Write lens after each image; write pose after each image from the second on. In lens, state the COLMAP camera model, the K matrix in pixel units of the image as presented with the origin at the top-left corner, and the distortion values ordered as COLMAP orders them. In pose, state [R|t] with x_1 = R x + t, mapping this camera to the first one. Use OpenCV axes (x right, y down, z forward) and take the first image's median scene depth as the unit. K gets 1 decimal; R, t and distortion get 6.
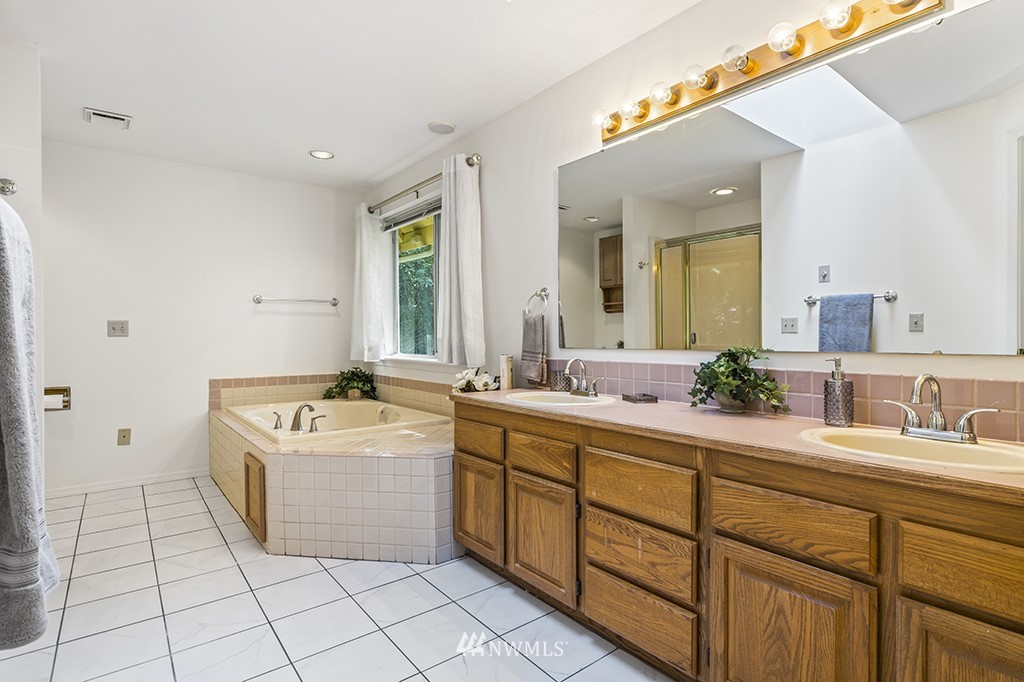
lens RADIAL K [[512.0, 0, 512.7], [0, 512.0, 340.3], [0, 0, 1]] dist [0.001871, 0.000190]
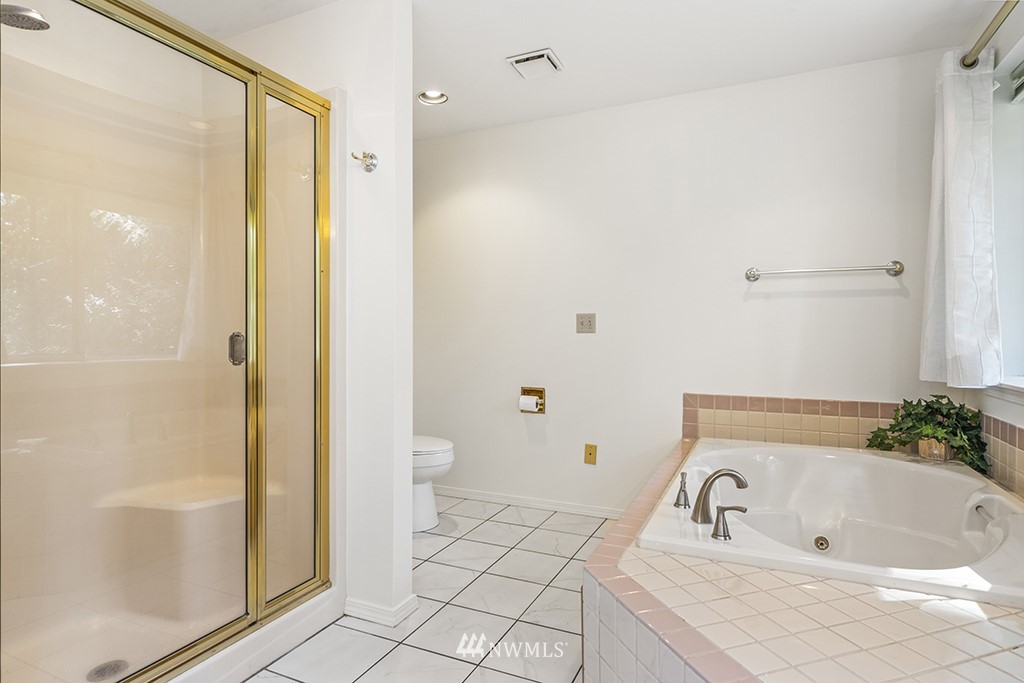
lens RADIAL K [[551.1, 0, 511.5], [0, 551.1, 333.1], [0, 0, 1]] dist [0.000433, -0.000805]
pose [[0.458100, -0.000622, -0.888901, -0.022521], [-0.009040, 0.999945, -0.005359, -0.000604], [0.888855, 0.010491, 0.458069, 0.403345]]
